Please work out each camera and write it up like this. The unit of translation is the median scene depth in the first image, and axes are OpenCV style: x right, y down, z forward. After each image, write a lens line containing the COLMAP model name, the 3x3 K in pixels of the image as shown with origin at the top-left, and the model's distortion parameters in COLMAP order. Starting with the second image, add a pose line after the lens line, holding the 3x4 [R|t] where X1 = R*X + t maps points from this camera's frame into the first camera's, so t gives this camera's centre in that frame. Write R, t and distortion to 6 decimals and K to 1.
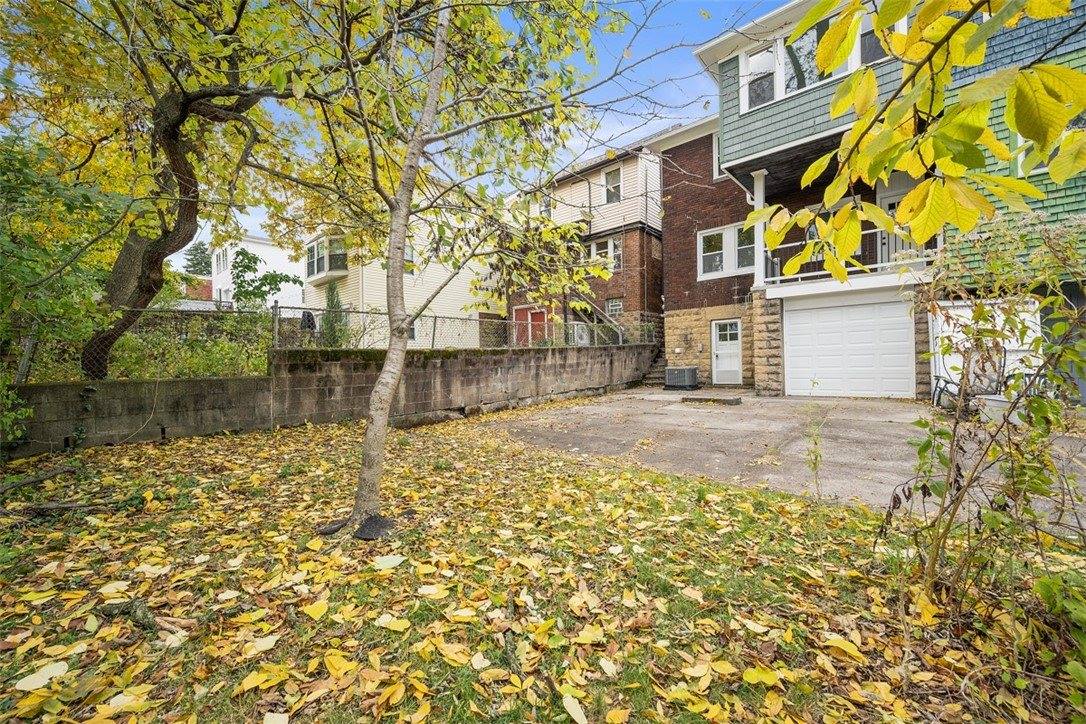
lens RADIAL K [[433.2, 0, 541.6], [0, 433.2, 365.4], [0, 0, 1]] dist [-0.002397, -0.000539]
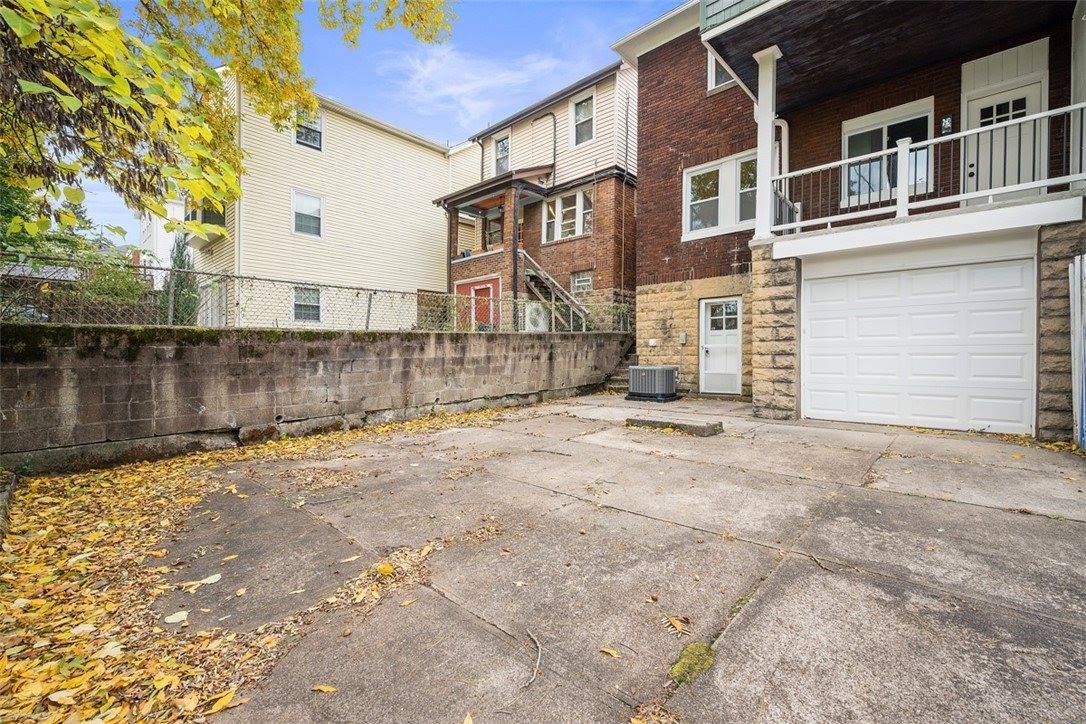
lens RADIAL K [[467.7, 0, 544.1], [0, 467.7, 359.4], [0, 0, 1]] dist [-0.002645, -0.000688]
pose [[0.999414, 0.024033, -0.024374, 0.171772], [-0.023983, 0.999710, 0.002350, -0.005152], [0.024423, -0.001764, 0.999700, 0.265933]]
